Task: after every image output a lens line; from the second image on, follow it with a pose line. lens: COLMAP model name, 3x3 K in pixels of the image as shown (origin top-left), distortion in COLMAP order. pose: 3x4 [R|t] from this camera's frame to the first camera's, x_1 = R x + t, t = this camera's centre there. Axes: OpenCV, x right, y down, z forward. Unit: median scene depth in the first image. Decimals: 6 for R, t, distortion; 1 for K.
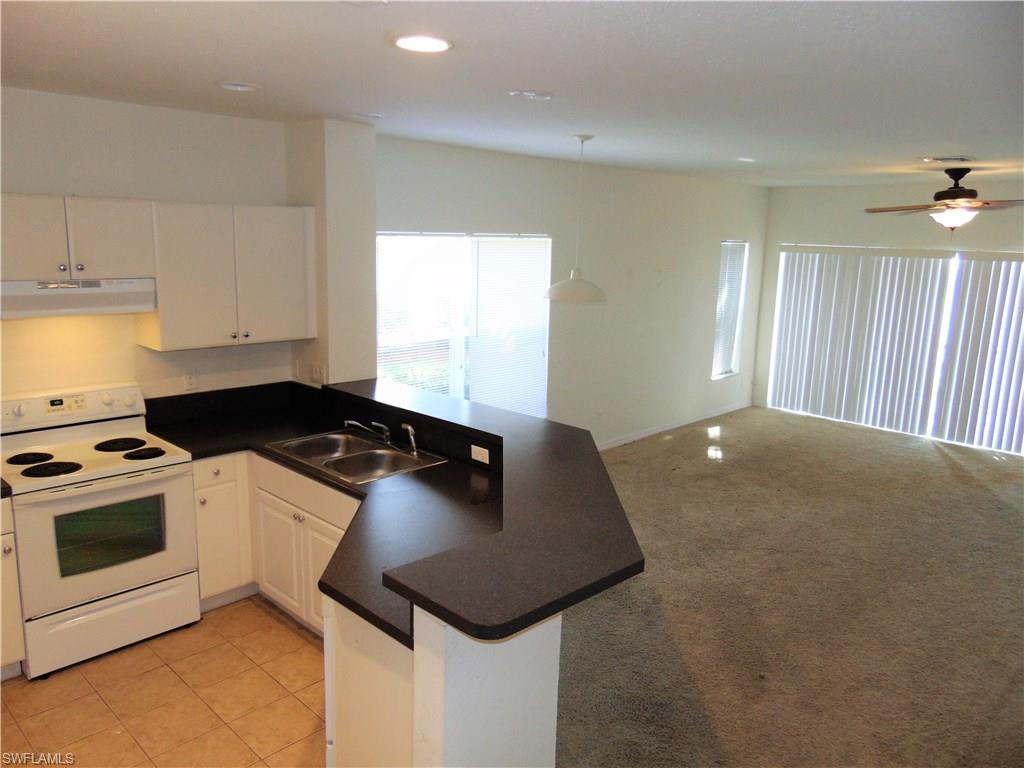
lens RADIAL K [[763.6, 0, 512.0], [0, 763.6, 384.0], [0, 0, 1]] dist [-0.037421, 0.071762]
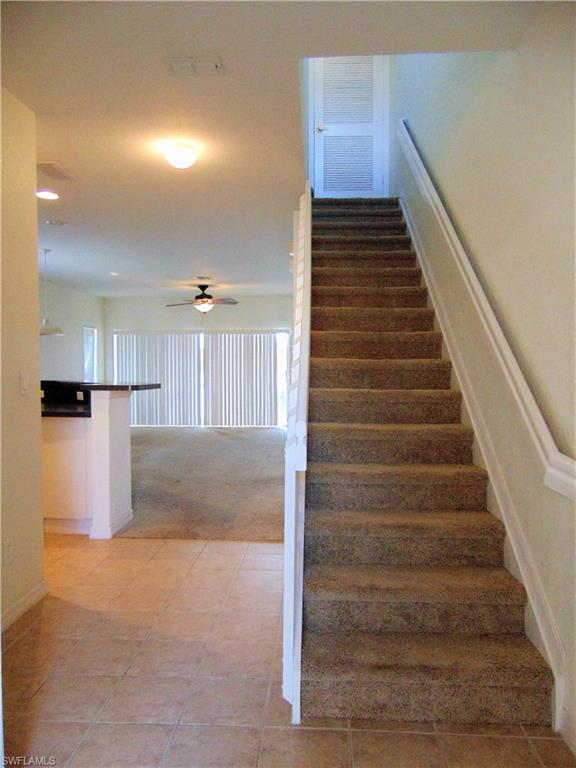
lens RADIAL K [[572.7, 0, 288.0], [0, 572.7, 384.0], [0, 0, 1]] dist [-0.037421, 0.071762]
pose [[0.751705, -0.054437, 0.657249, -0.481868], [0.155894, 0.983011, -0.096879, 0.286285], [-0.640809, 0.175286, 0.747421, -0.486338]]
